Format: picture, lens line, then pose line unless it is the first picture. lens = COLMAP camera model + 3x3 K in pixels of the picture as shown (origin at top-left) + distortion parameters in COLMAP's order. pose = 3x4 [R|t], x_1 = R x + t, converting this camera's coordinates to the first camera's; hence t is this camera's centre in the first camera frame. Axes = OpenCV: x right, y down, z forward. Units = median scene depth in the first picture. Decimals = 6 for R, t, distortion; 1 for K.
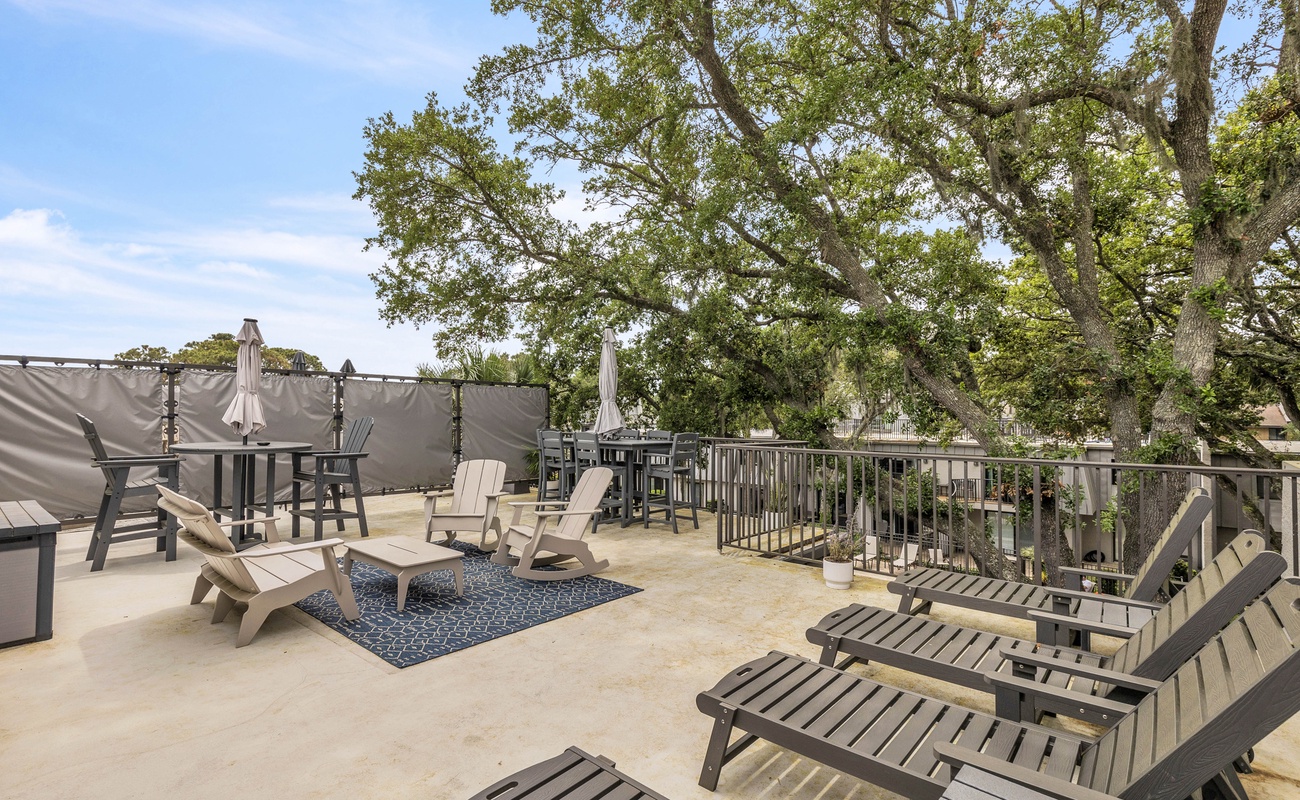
lens RADIAL K [[583.9, 0, 650.0], [0, 583.9, 400.0], [0, 0, 1]] dist [-0.000524, -0.000226]
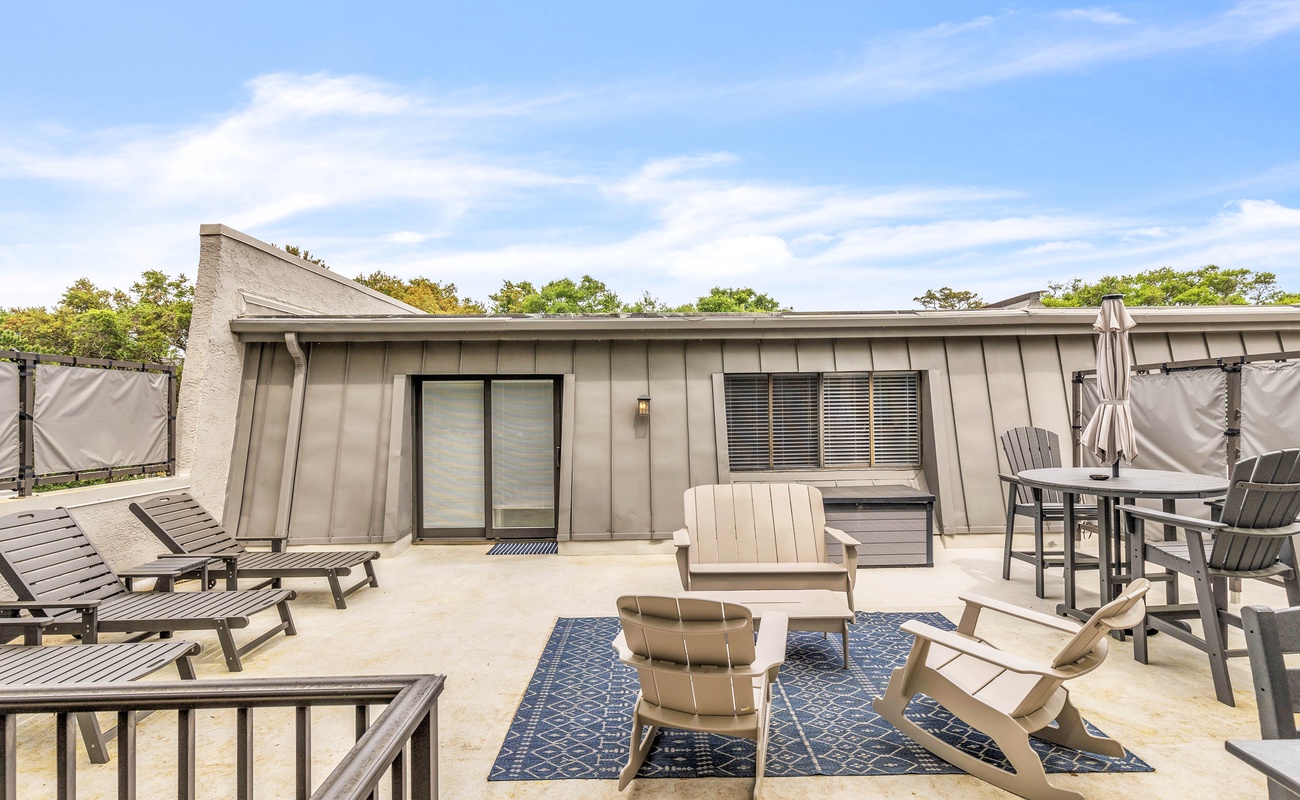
lens RADIAL K [[583.9, 0, 650.0], [0, 583.9, 400.0], [0, 0, 1]] dist [-0.000524, -0.000226]
pose [[-0.737247, -0.005802, -0.675598, 0.466423], [0.024886, 0.999051, -0.035737, -0.009177], [0.675164, -0.043160, -0.736404, 2.854906]]
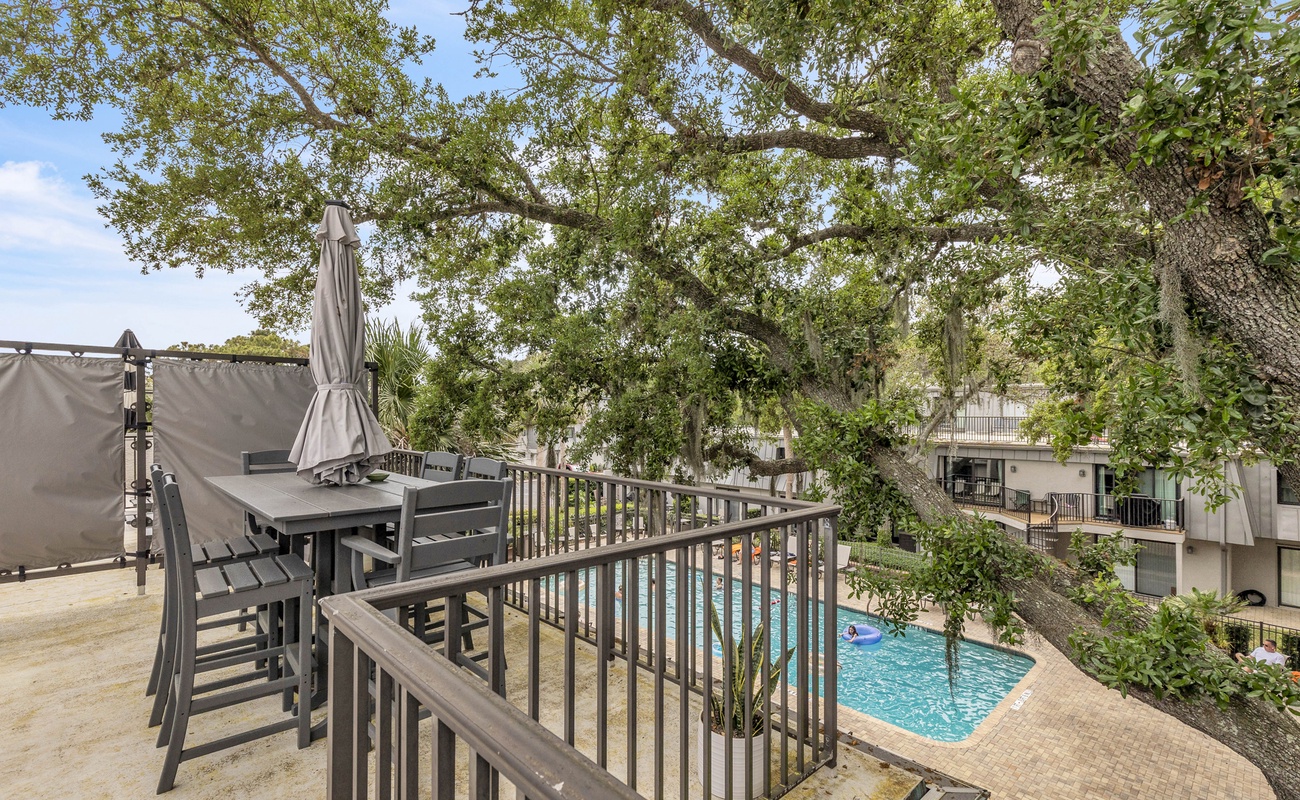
lens RADIAL K [[583.9, 0, 650.0], [0, 583.9, 400.0], [0, 0, 1]] dist [-0.000524, -0.000226]
pose [[0.996215, -0.002938, -0.086872, 0.051367], [0.003674, 0.999959, 0.008313, 0.002236], [0.086844, -0.008600, 0.996185, 0.176059]]
